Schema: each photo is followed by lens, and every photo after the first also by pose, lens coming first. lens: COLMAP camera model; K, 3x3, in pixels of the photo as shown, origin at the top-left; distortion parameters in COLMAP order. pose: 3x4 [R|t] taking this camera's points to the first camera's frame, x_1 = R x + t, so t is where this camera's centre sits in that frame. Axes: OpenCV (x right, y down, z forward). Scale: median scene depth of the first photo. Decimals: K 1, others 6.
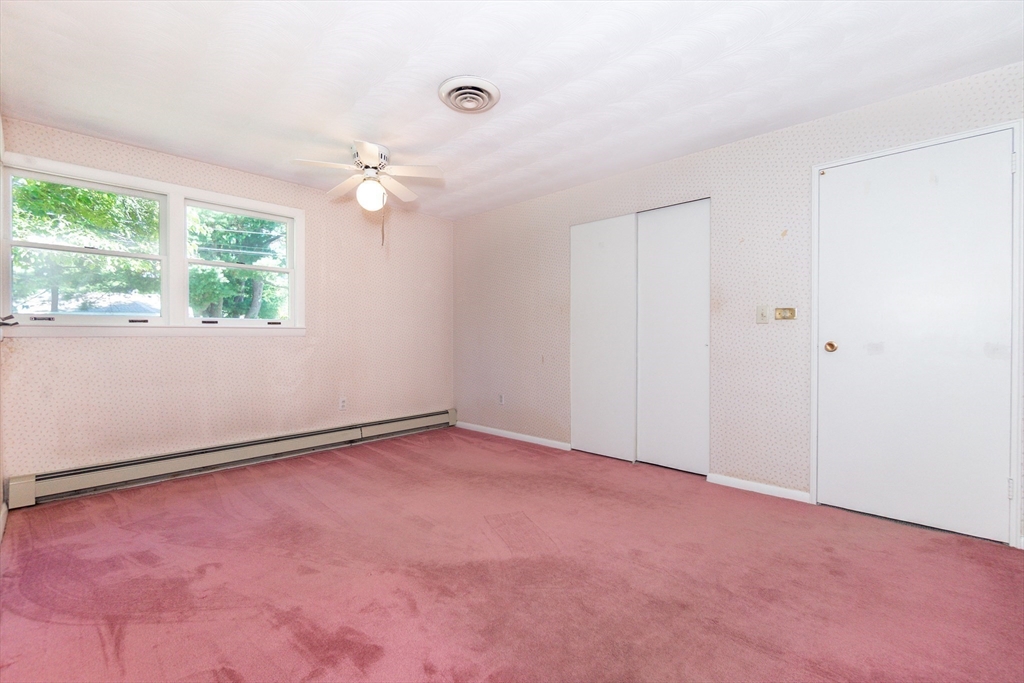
lens RADIAL K [[439.5, 0, 508.3], [0, 439.5, 339.4], [0, 0, 1]] dist [-0.000516, 0.000094]
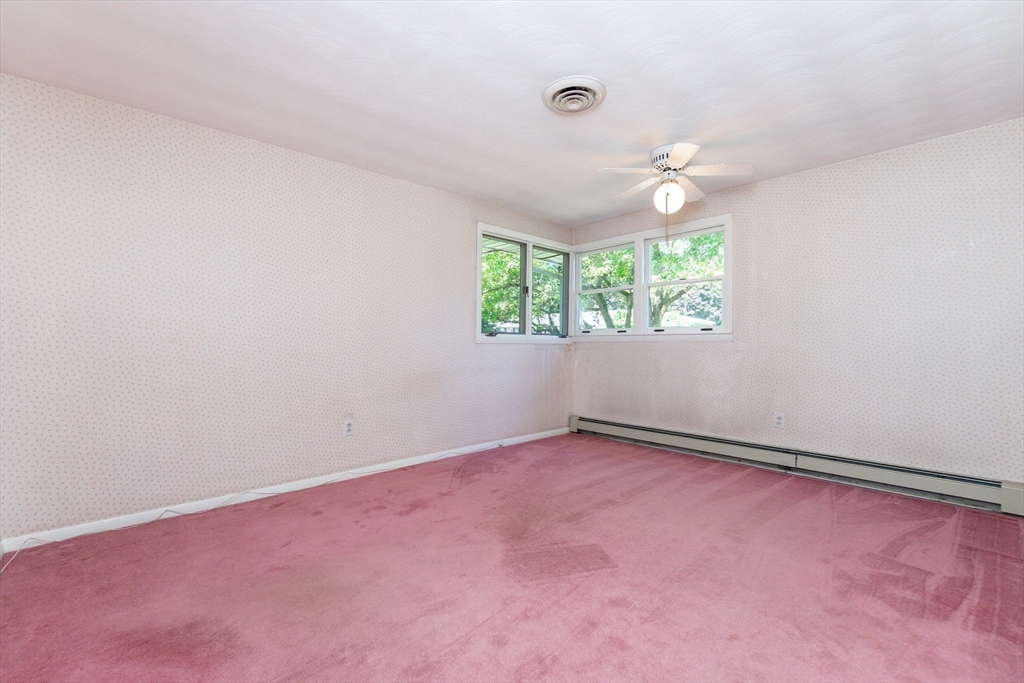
lens RADIAL K [[439.5, 0, 508.3], [0, 439.5, 339.4], [0, 0, 1]] dist [-0.000516, 0.000094]
pose [[-0.054906, -0.002881, -0.998487, 0.662876], [-0.007407, 0.999969, -0.002478, -0.007519], [0.998464, 0.007260, -0.054925, 0.677800]]
